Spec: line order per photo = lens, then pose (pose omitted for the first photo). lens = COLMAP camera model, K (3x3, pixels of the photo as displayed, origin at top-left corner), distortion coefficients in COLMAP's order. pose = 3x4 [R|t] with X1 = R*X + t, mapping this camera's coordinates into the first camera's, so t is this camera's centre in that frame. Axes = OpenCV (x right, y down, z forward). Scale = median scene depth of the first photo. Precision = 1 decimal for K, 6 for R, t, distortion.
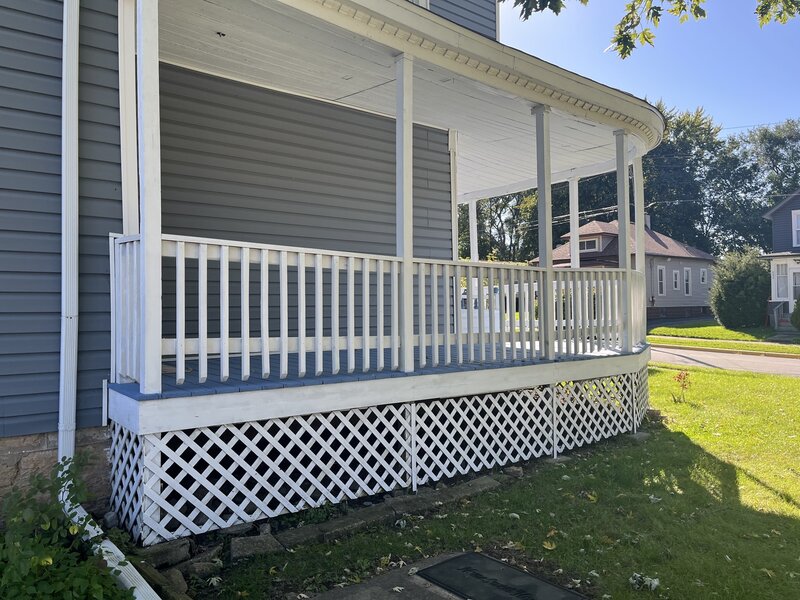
lens RADIAL K [[600.5, 0, 398.9], [0, 600.5, 295.2], [0, 0, 1]] dist [-0.001935, -0.008044]
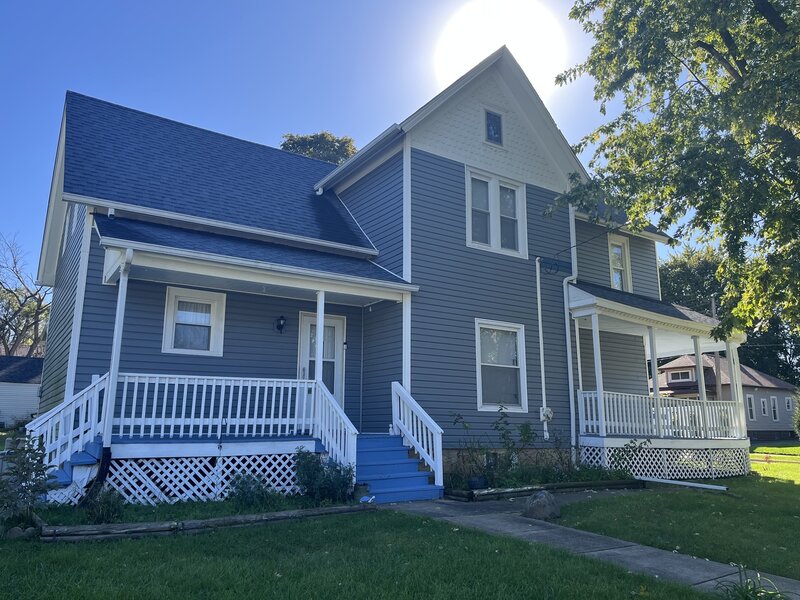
lens RADIAL K [[600.5, 0, 402.0], [0, 600.5, 296.3], [0, 0, 1]] dist [-0.001935, -0.008044]
pose [[0.994205, -0.006795, -0.107289, -0.876782], [-0.014821, 0.979807, -0.199395, 0.055700], [0.106477, 0.199830, 0.974028, -1.985419]]
